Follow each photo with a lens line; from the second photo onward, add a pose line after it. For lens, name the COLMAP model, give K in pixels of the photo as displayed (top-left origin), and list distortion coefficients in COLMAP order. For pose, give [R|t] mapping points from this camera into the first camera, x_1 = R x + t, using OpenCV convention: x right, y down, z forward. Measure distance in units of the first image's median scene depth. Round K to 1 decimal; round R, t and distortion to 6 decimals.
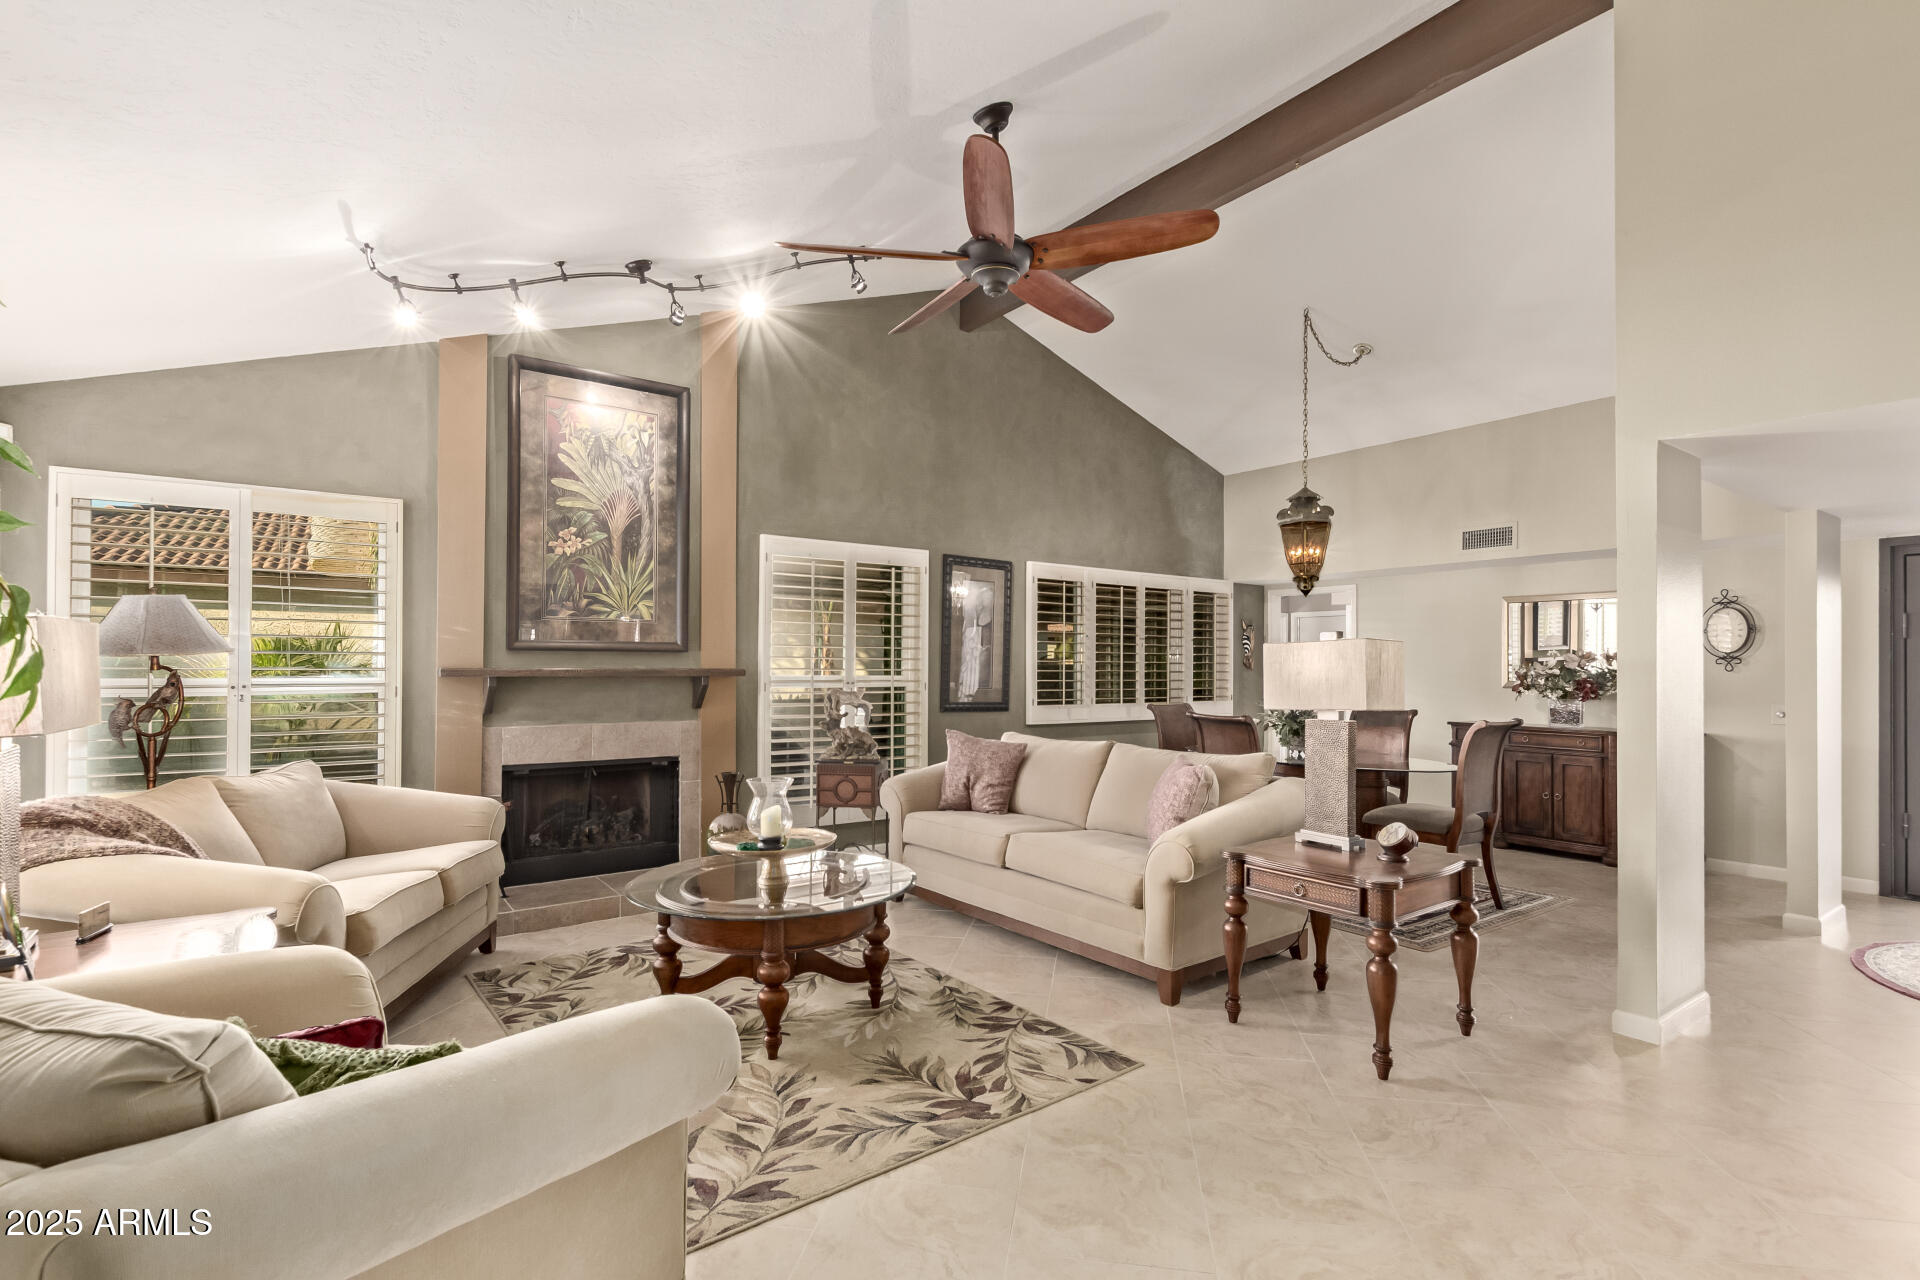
lens RADIAL K [[886.2, 0, 958.4], [0, 886.2, 655.4], [0, 0, 1]] dist [0.004831, -0.000508]
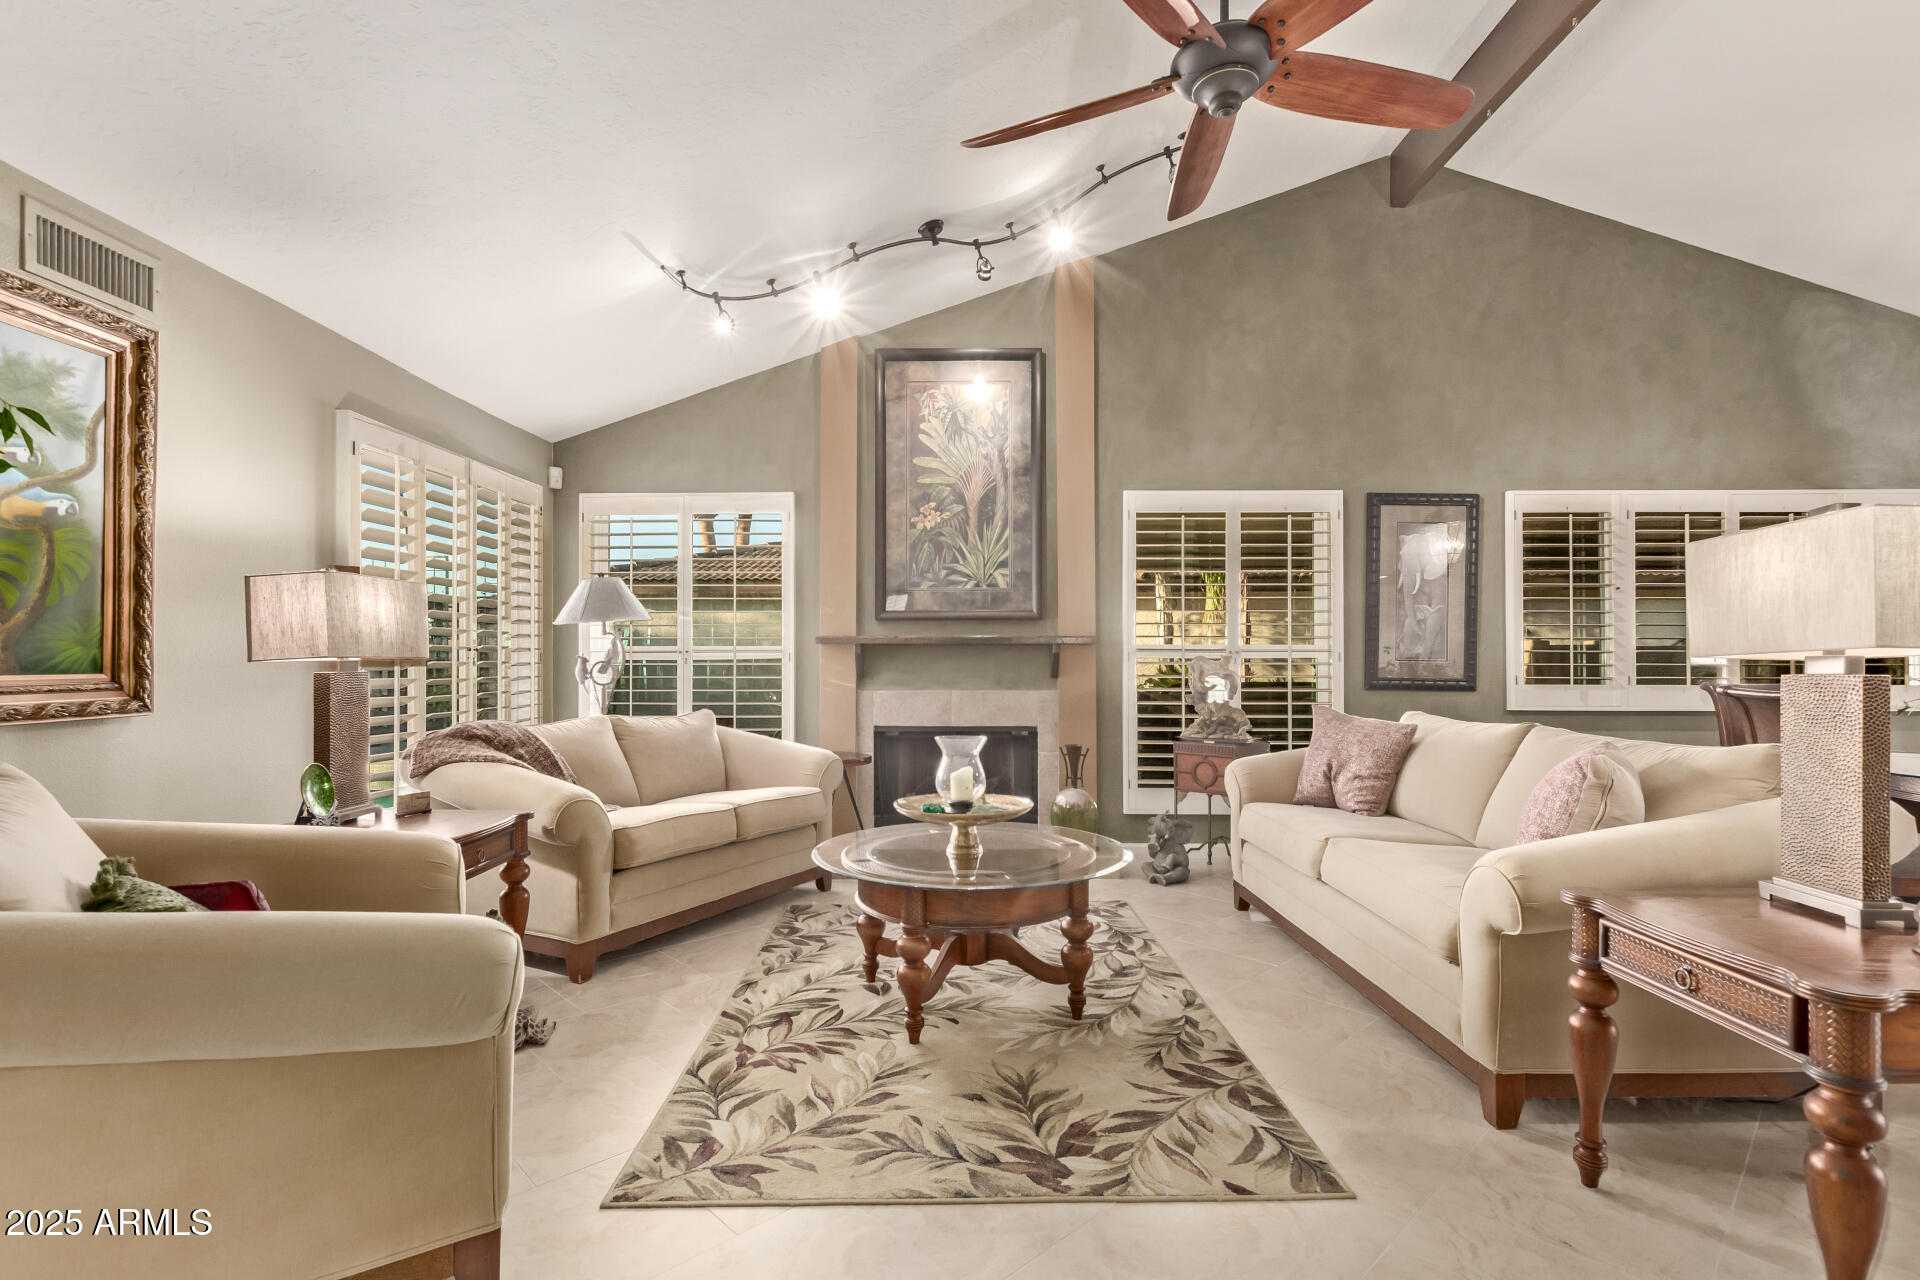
lens RADIAL K [[886.2, 0, 950.1], [0, 886.2, 647.8], [0, 0, 1]] dist [0.004831, -0.000508]
pose [[0.801657, -0.014415, -0.597611, 0.211473], [0.012146, 0.999896, -0.007825, 0.036766], [0.597661, -0.000986, 0.801748, 0.177599]]
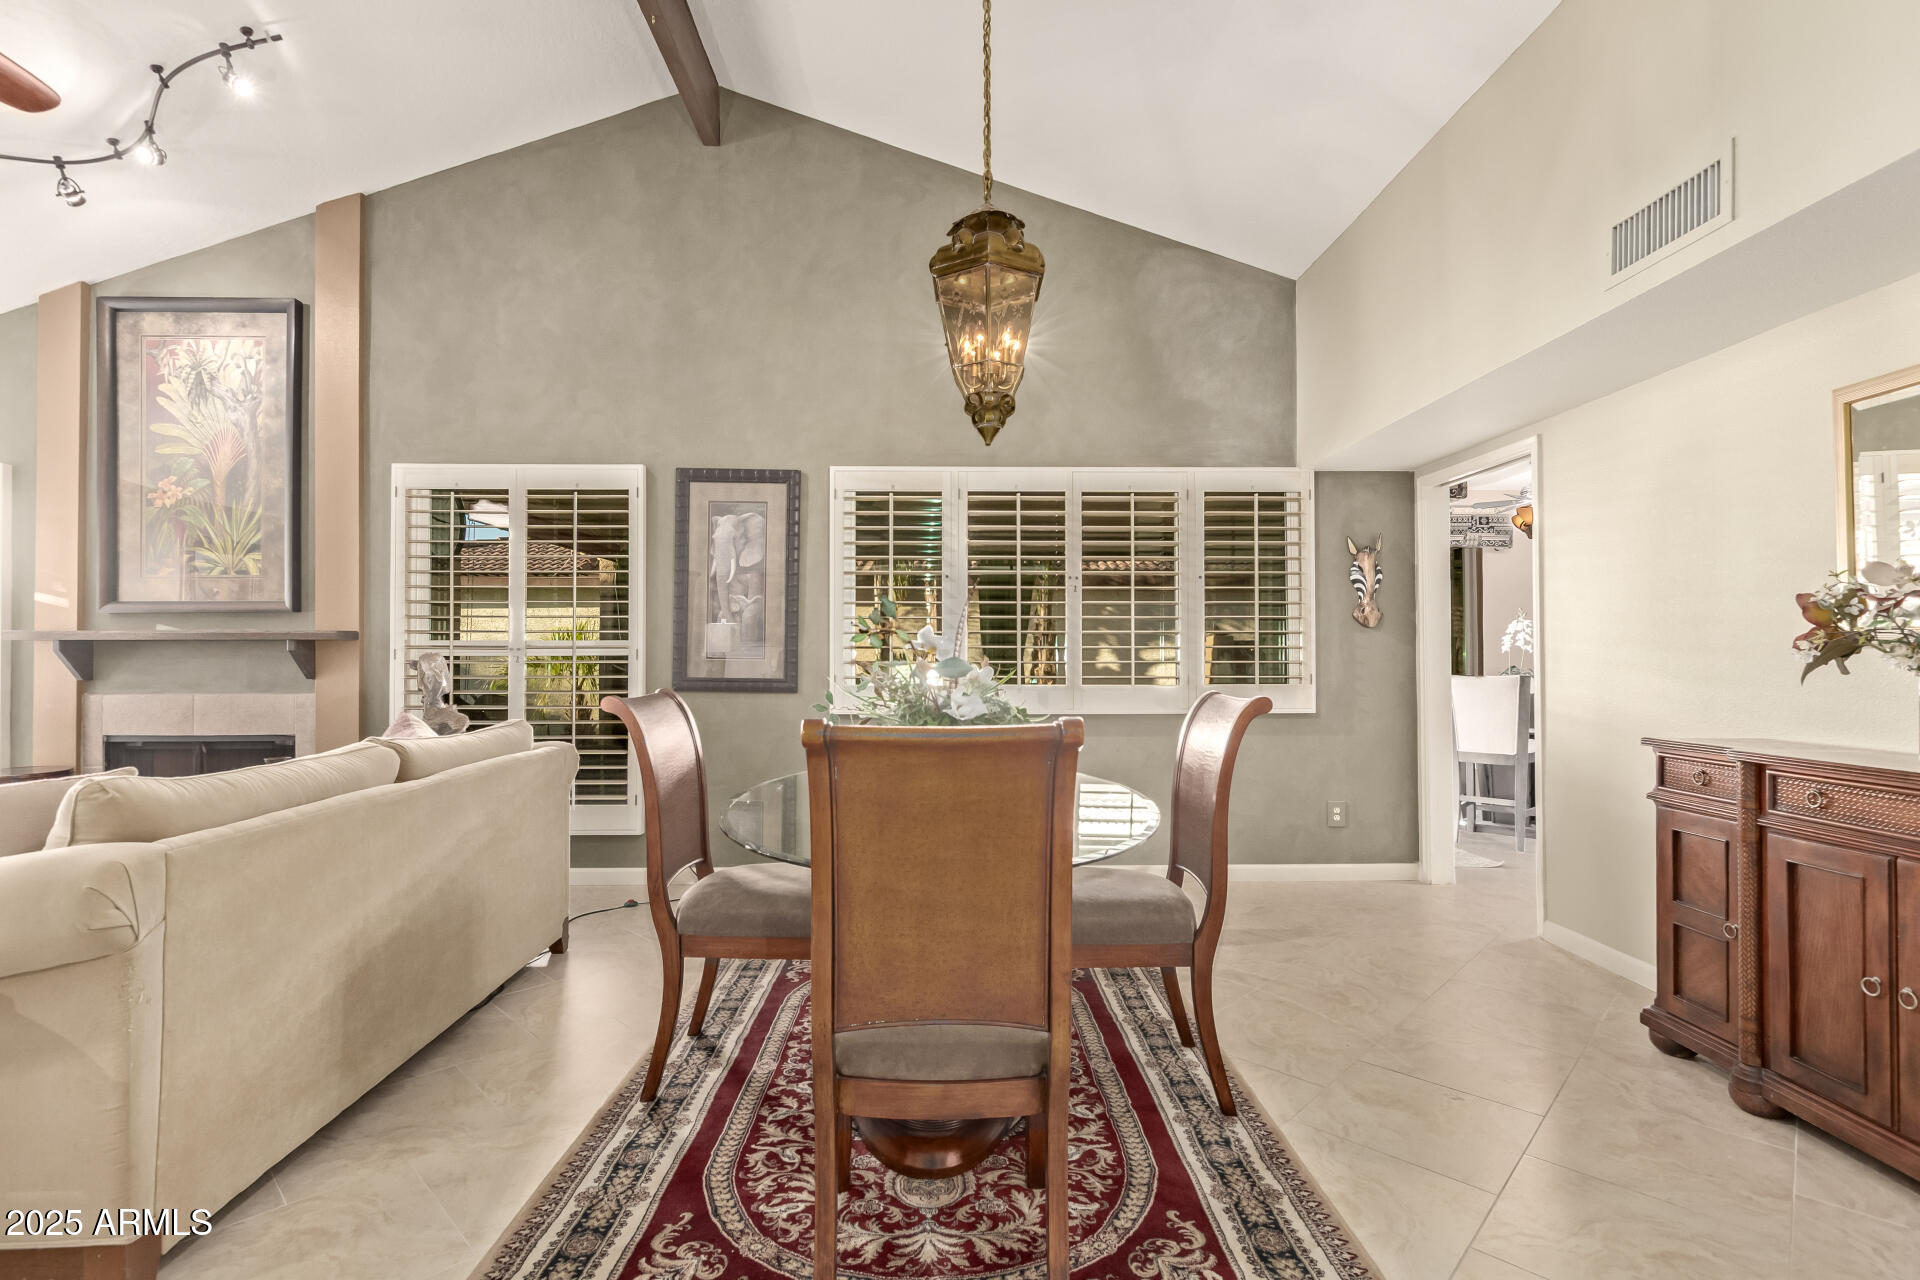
lens RADIAL K [[886.2, 0, 910.4], [0, 886.2, 644.5], [0, 0, 1]] dist [0.004831, -0.000508]
pose [[0.821208, -0.017961, -0.570346, 0.717805], [0.013514, 0.999836, -0.012028, 0.049854], [0.570469, 0.002170, 0.821317, 0.704625]]
